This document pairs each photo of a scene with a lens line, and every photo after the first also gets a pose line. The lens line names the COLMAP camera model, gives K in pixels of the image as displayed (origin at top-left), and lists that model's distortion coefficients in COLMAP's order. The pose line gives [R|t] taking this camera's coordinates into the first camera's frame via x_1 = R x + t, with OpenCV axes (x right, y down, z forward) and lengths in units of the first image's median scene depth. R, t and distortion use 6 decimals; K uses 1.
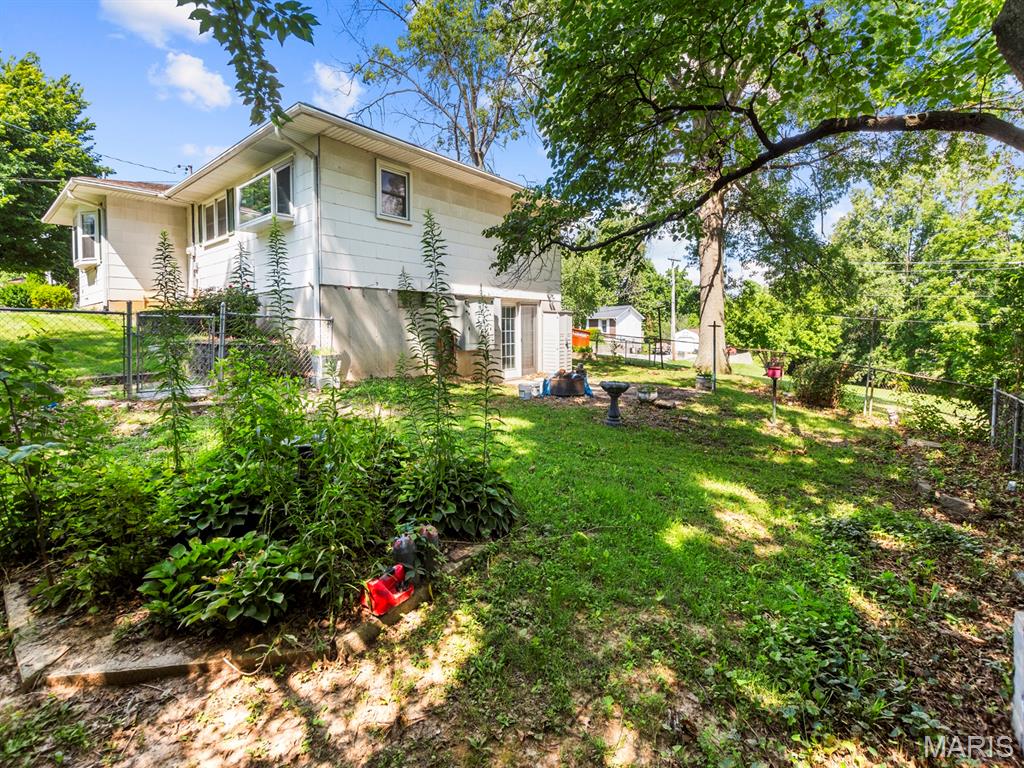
lens RADIAL K [[459.2, 0, 509.3], [0, 459.2, 329.3], [0, 0, 1]] dist [0.014147, -0.000126]
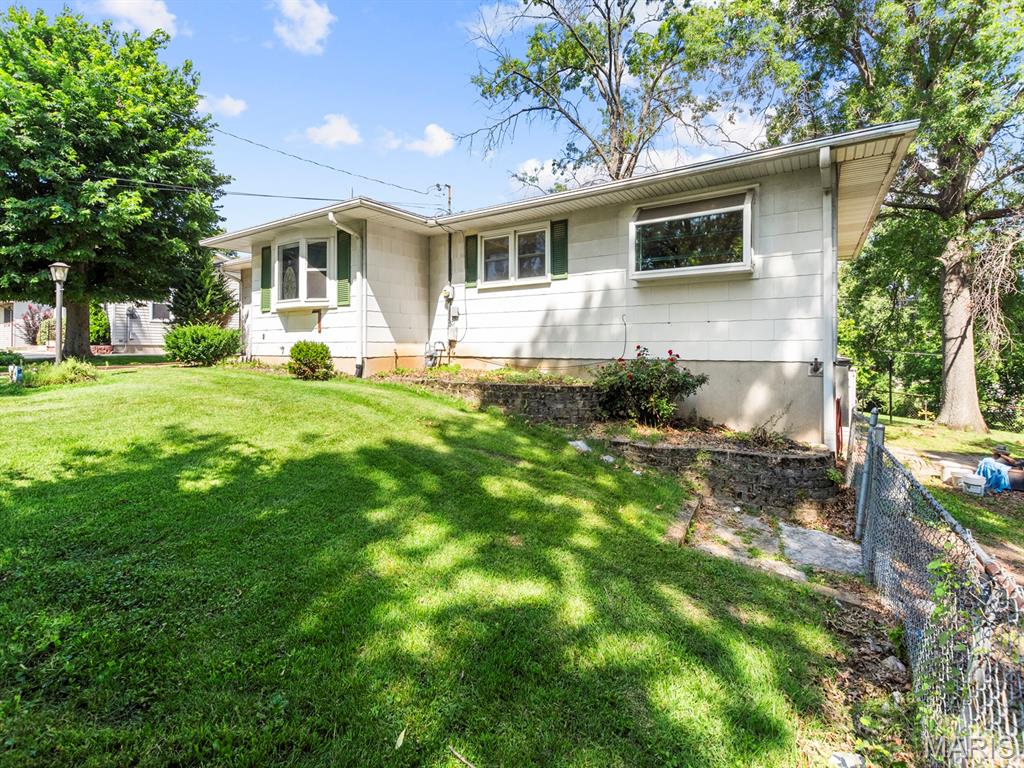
lens RADIAL K [[456.0, 0, 507.2], [0, 456.0, 343.2], [0, 0, 1]] dist [-0.001163, 0.000280]
pose [[0.994799, 0.012578, 0.101077, -0.556486], [-0.012029, 0.999909, -0.006040, -0.066606], [-0.101144, 0.004793, 0.994860, 0.190014]]
